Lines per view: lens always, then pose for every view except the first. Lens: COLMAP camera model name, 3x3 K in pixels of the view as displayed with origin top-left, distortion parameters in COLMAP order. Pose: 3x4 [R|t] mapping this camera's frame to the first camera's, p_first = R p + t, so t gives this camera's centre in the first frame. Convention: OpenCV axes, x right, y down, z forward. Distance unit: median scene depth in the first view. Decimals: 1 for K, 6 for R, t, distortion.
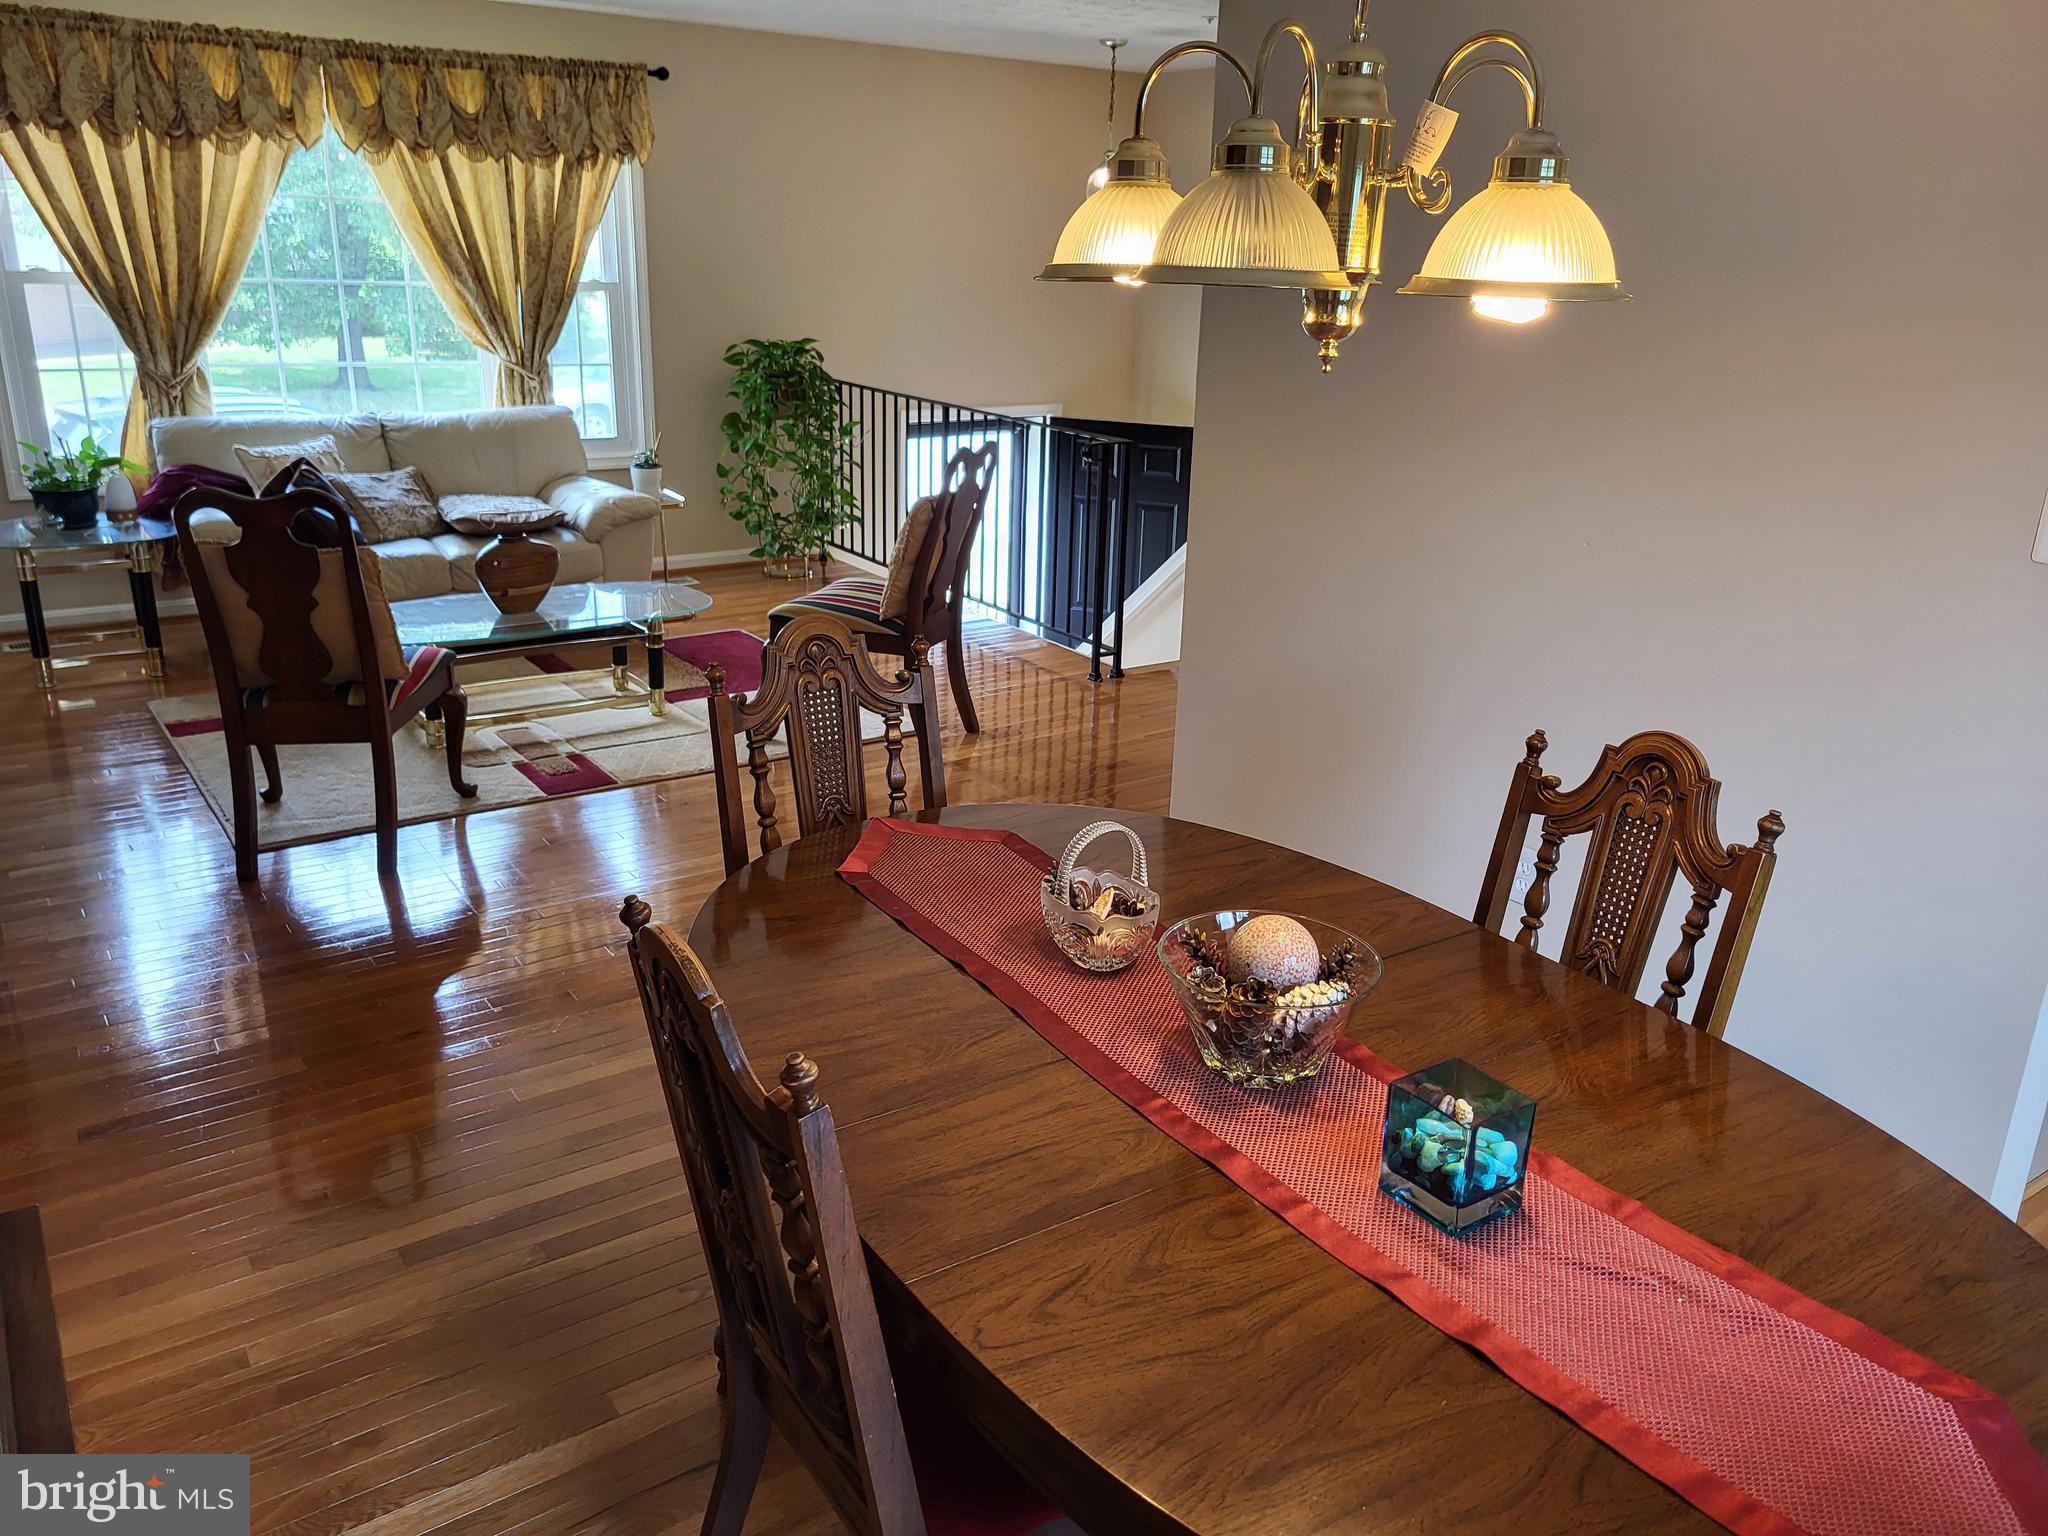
lens RADIAL K [[1527.6, 0, 1033.3], [0, 1527.6, 766.6], [0, 0, 1]] dist [0.025331, -0.034581]
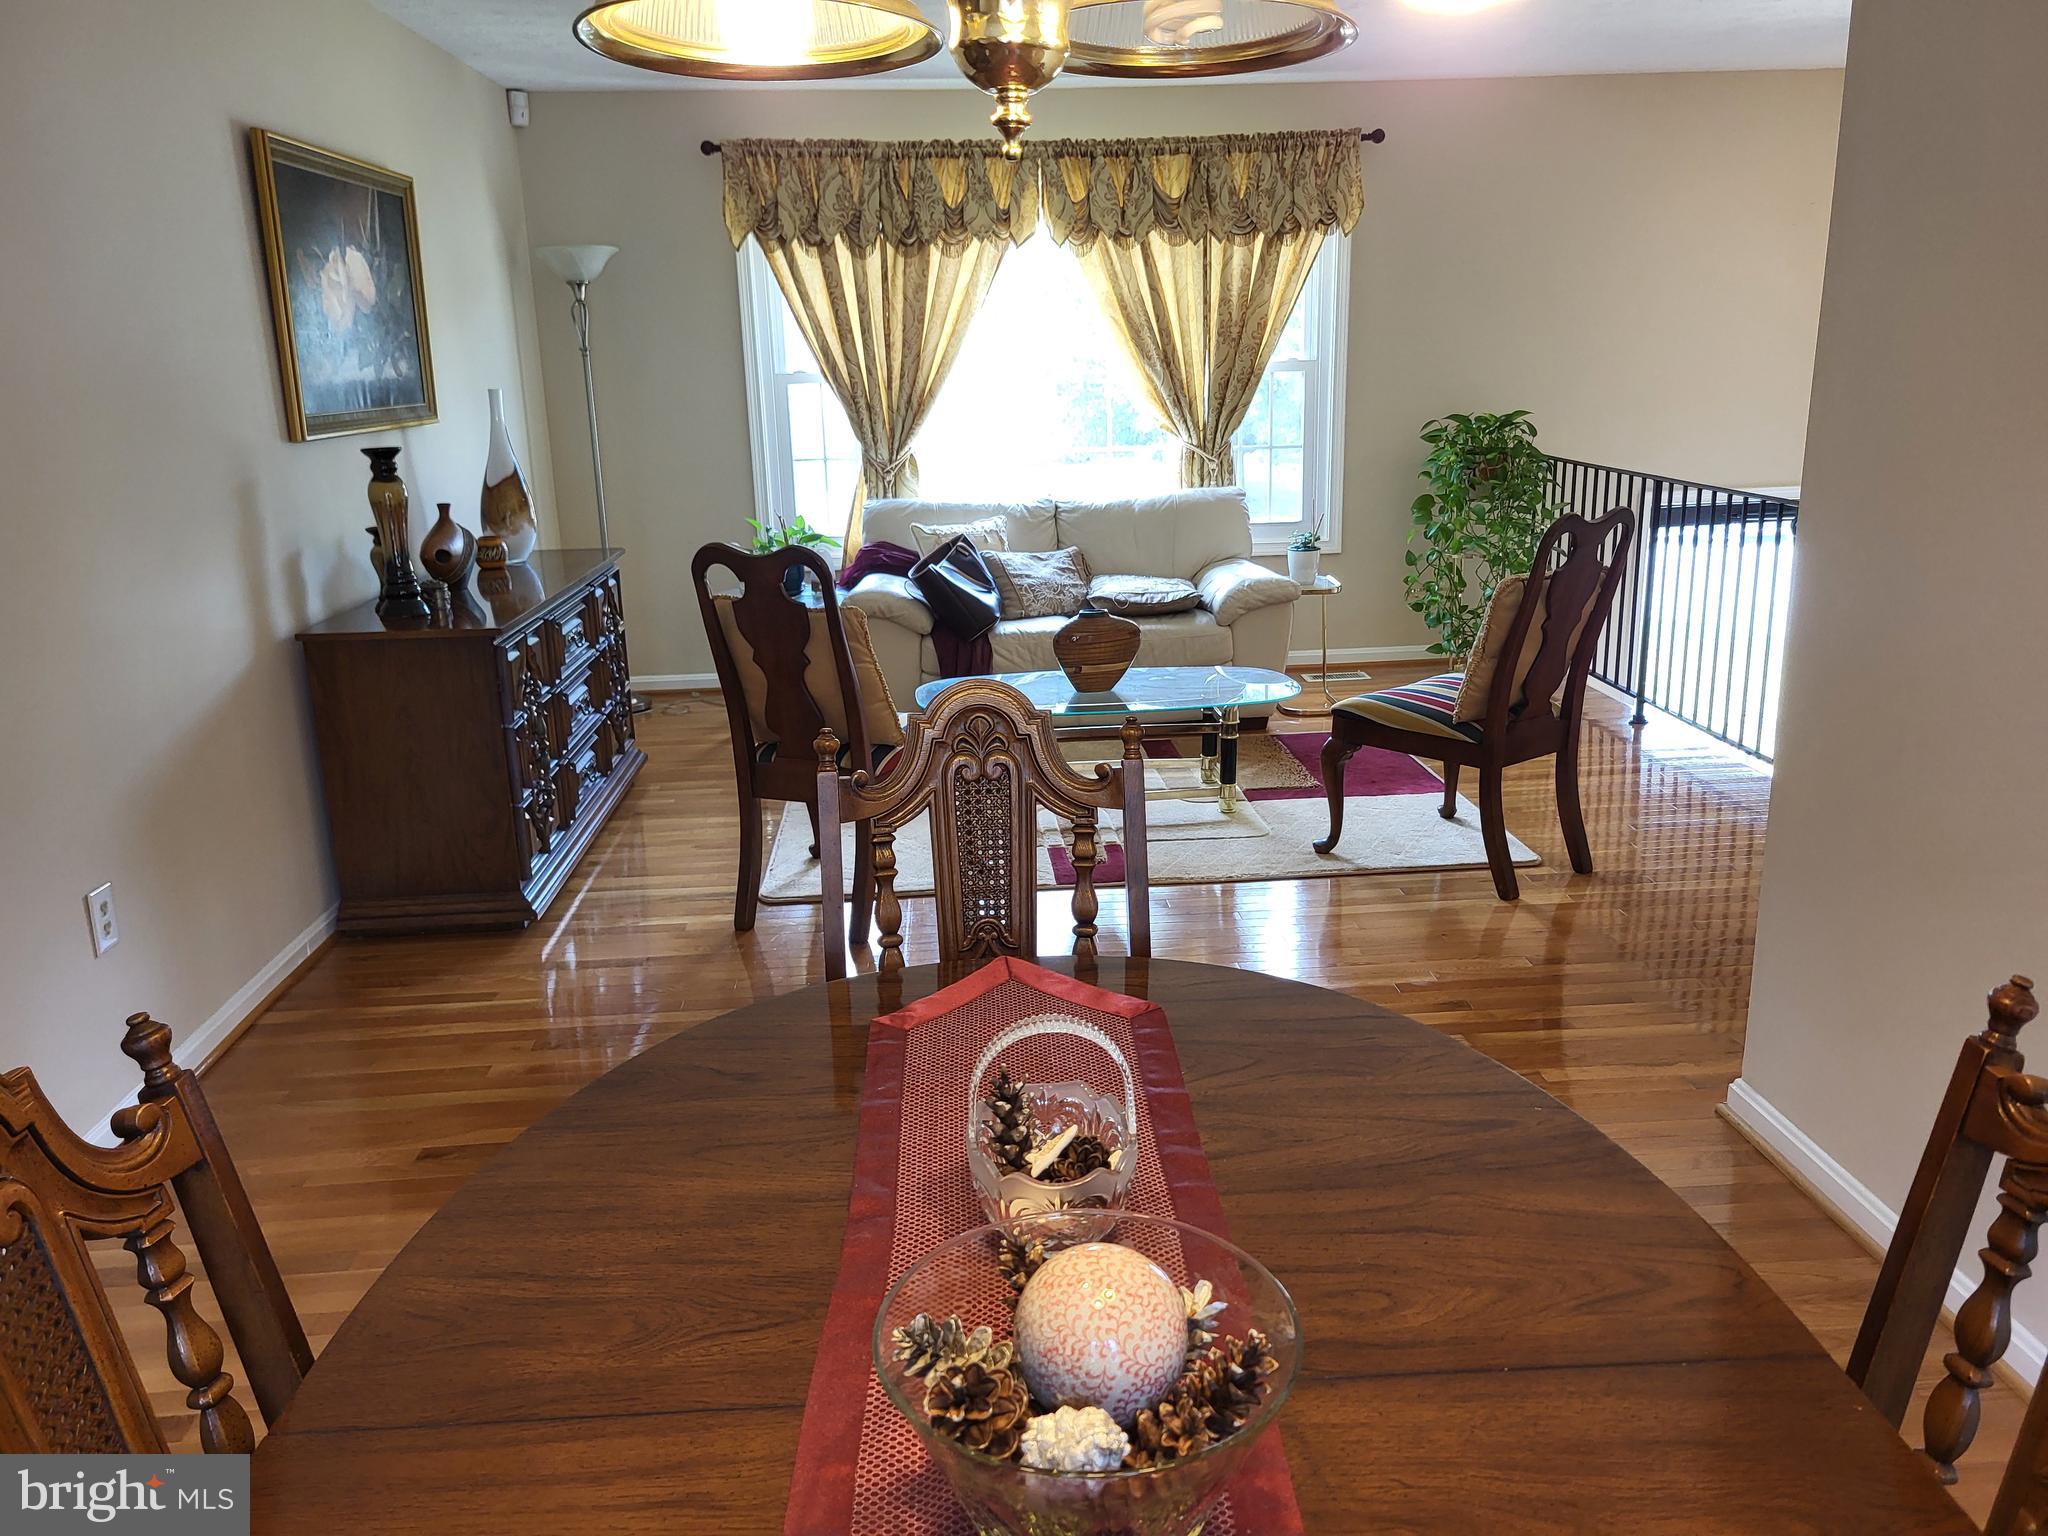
lens RADIAL K [[1527.6, 0, 1018.4], [0, 1527.6, 770.5], [0, 0, 1]] dist [0.025331, -0.034581]
pose [[0.850258, 0.084040, -0.519614, 0.101004], [-0.118527, 0.992387, -0.033444, -0.011515], [0.512848, 0.090024, 0.853746, 0.137040]]
